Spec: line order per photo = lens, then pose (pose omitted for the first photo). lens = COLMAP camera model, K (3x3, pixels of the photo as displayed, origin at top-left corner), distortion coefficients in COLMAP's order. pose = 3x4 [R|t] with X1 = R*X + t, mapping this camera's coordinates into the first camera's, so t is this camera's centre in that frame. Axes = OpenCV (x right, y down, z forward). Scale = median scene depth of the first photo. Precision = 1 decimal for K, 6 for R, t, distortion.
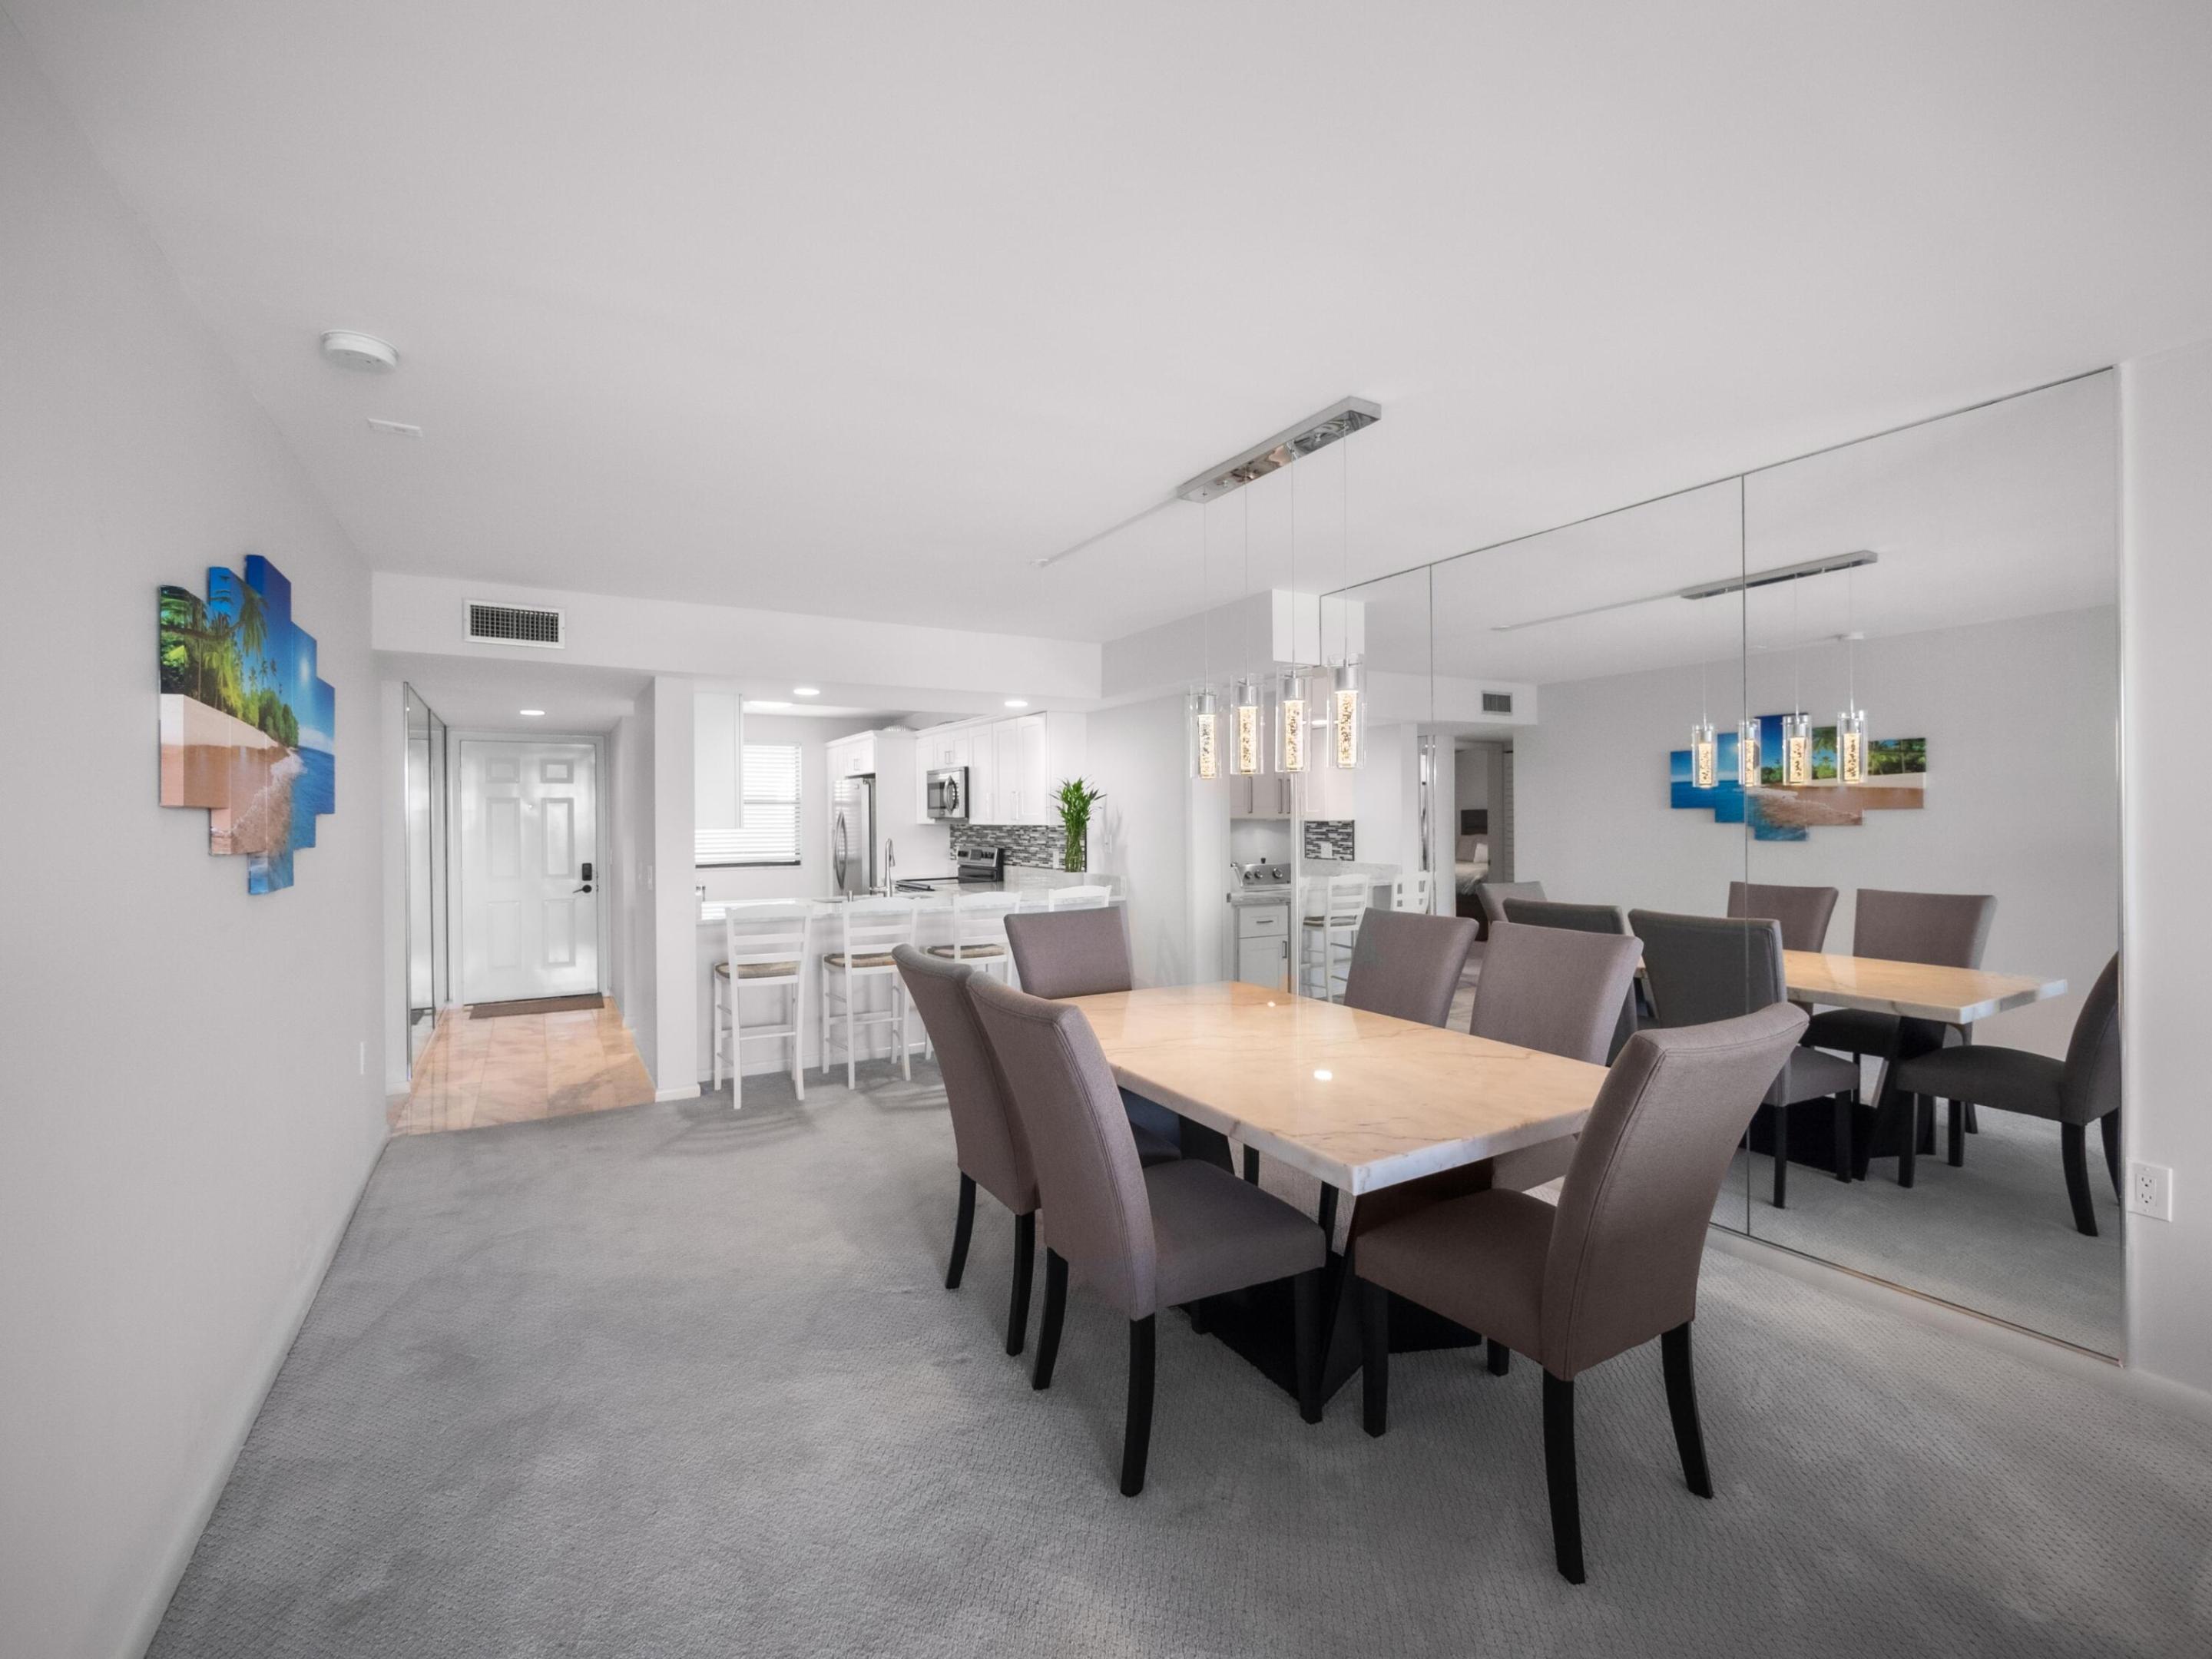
lens RADIAL K [[934.6, 0, 1096.6], [0, 934.6, 824.9], [0, 0, 1]] dist [-0.000384, 0.000193]
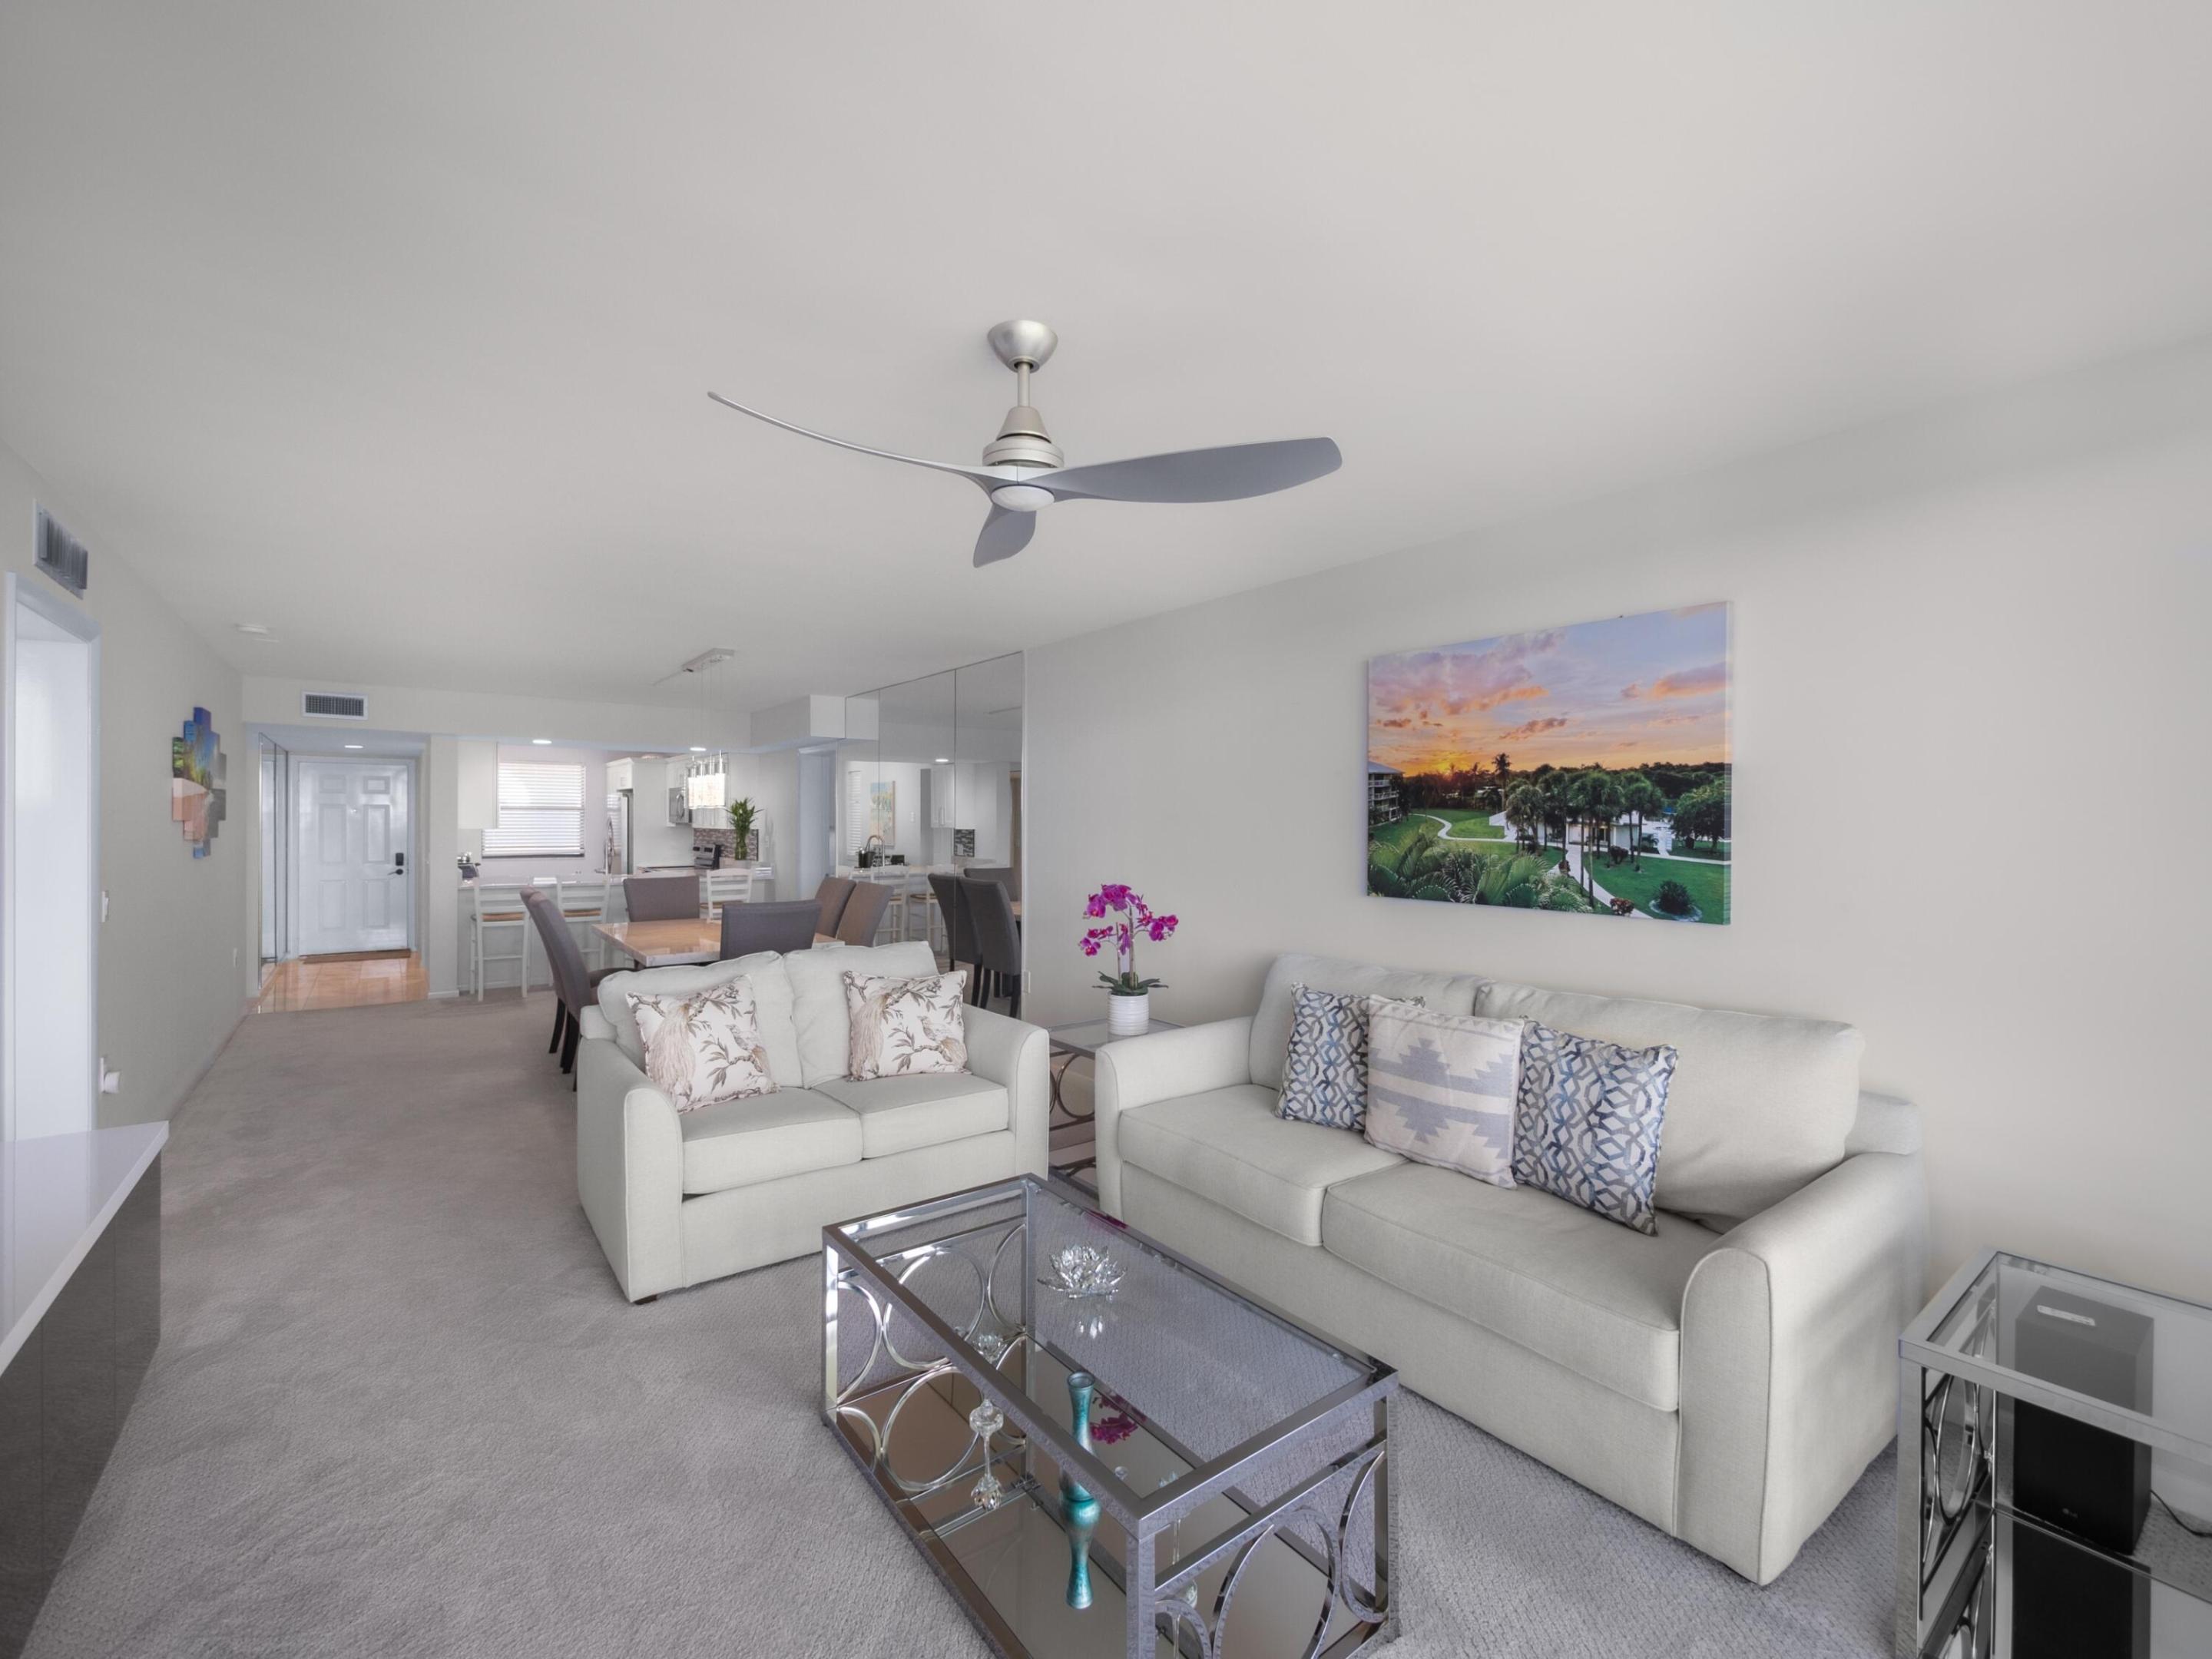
lens RADIAL K [[934.6, 0, 1113.3], [0, 934.6, 832.8], [0, 0, 1]] dist [-0.000384, 0.000193]
pose [[0.992871, 0.012179, 0.118570, 0.341632], [-0.012799, 0.999908, 0.004470, -0.007955], [-0.118505, -0.005956, 0.992936, -0.499500]]
